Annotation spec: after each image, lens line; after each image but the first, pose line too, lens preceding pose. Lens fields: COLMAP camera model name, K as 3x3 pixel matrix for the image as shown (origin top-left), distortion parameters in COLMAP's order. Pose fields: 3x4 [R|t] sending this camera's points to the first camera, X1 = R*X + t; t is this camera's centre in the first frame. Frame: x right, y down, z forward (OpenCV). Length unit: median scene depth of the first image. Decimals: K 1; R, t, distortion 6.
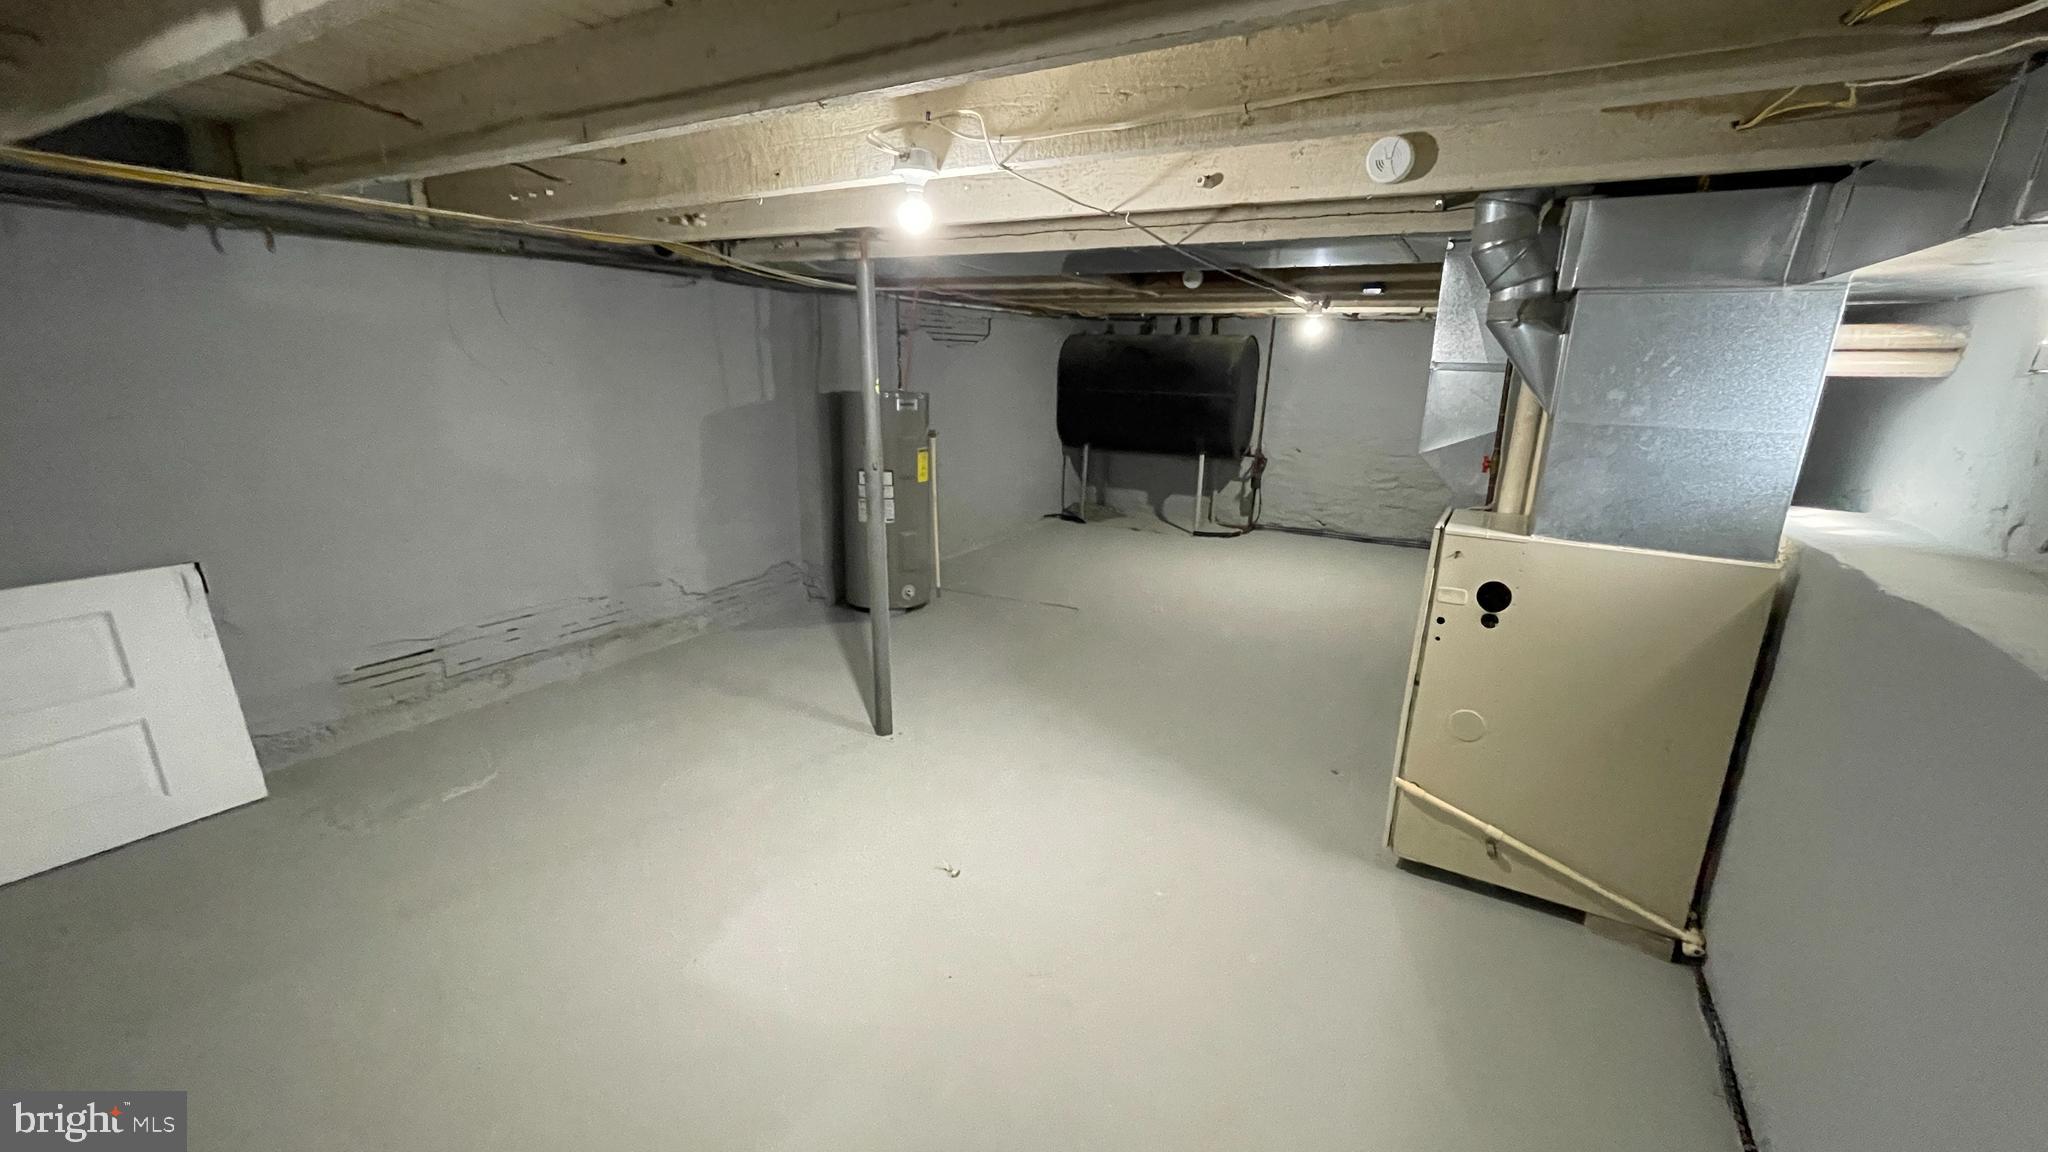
lens RADIAL K [[830.0, 0, 1024.8], [0, 830.0, 586.9], [0, 0, 1]] dist [0.000675, 0.000034]
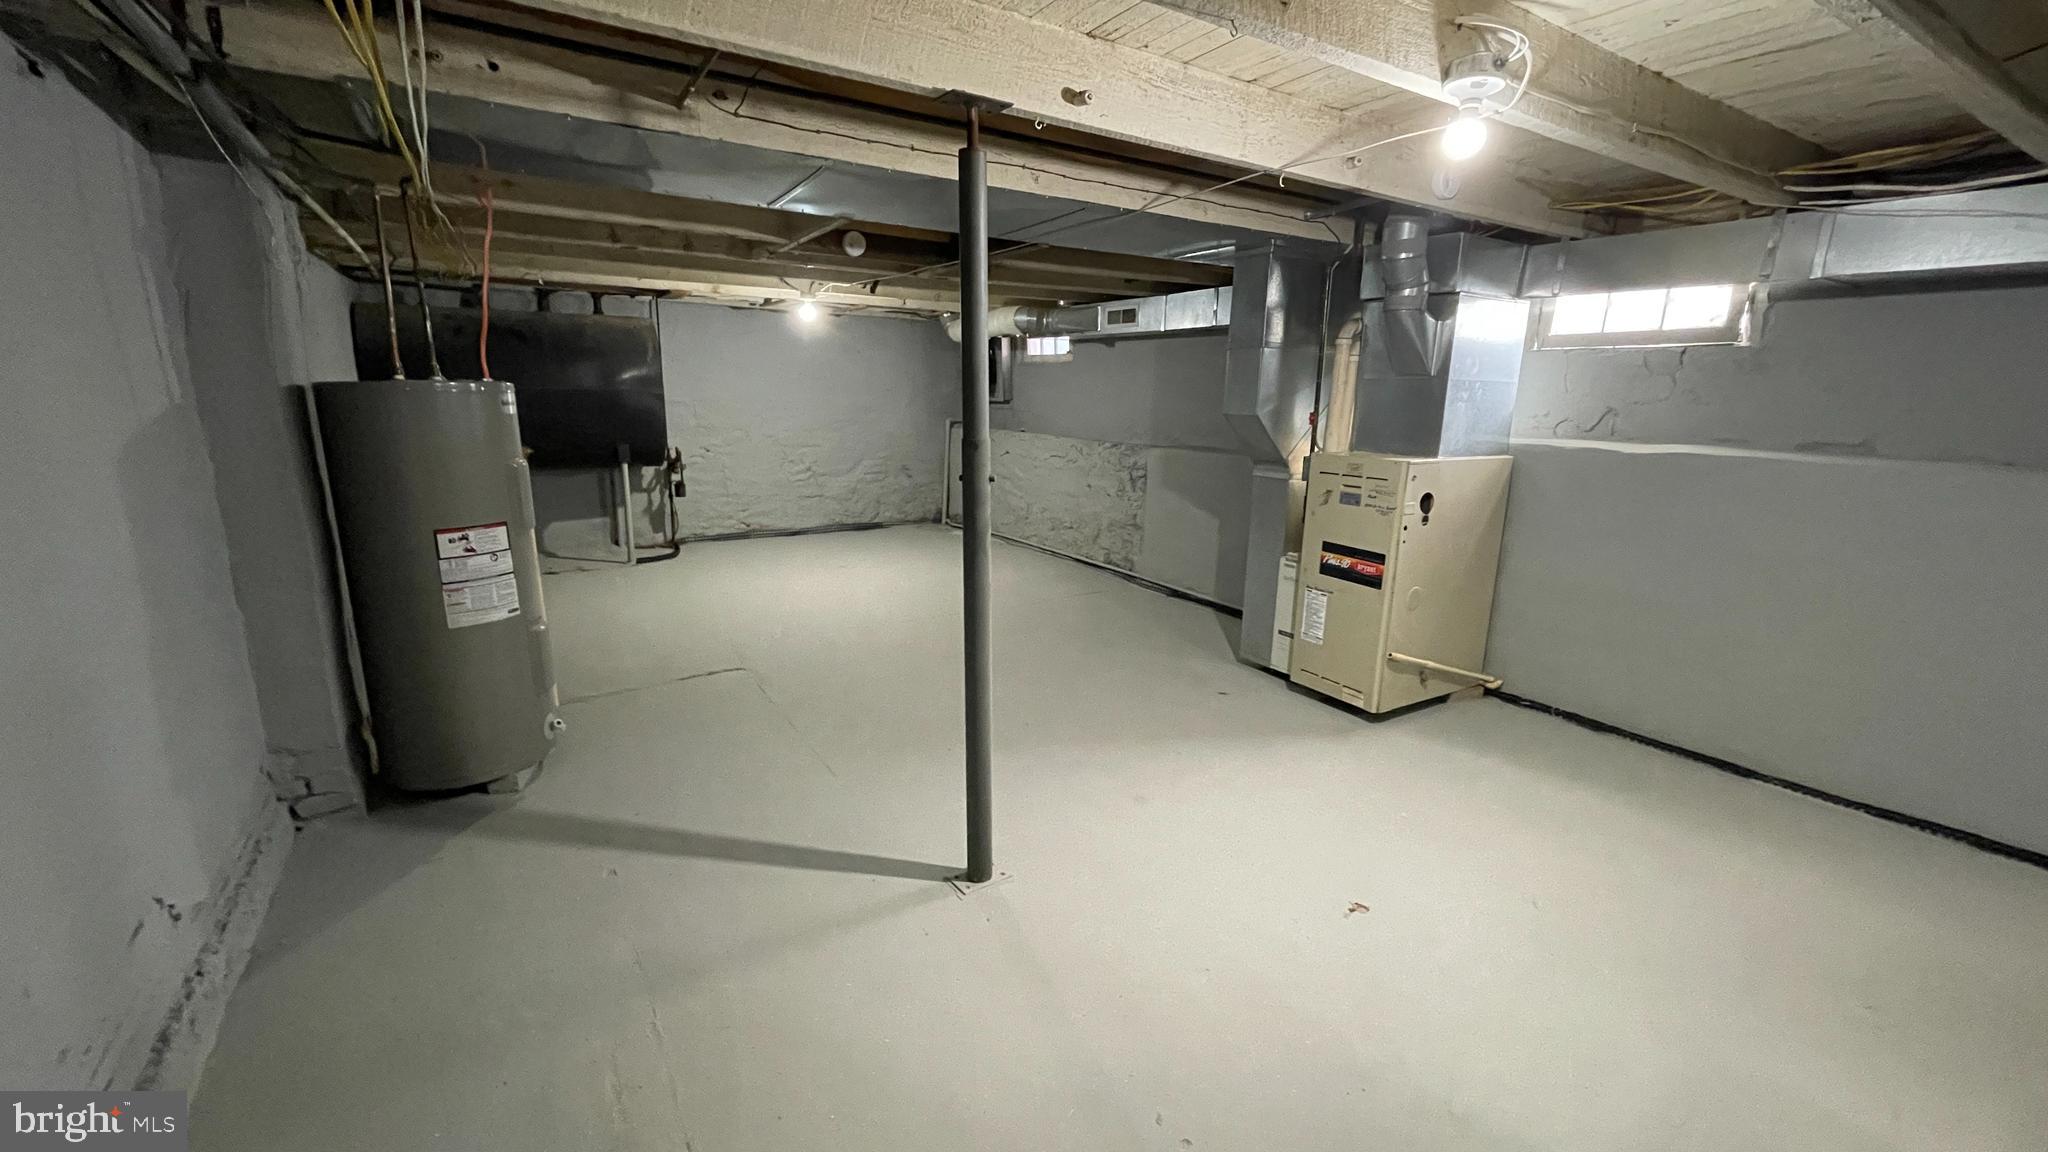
lens RADIAL K [[825.1, 0, 1020.8], [0, 825.1, 571.0], [0, 0, 1]] dist [-0.000314, -0.000033]
pose [[0.457814, -0.205731, 0.864917, -0.466072], [0.225549, 0.967906, 0.110842, -0.087436], [-0.859962, 0.144336, 0.489523, 0.422841]]
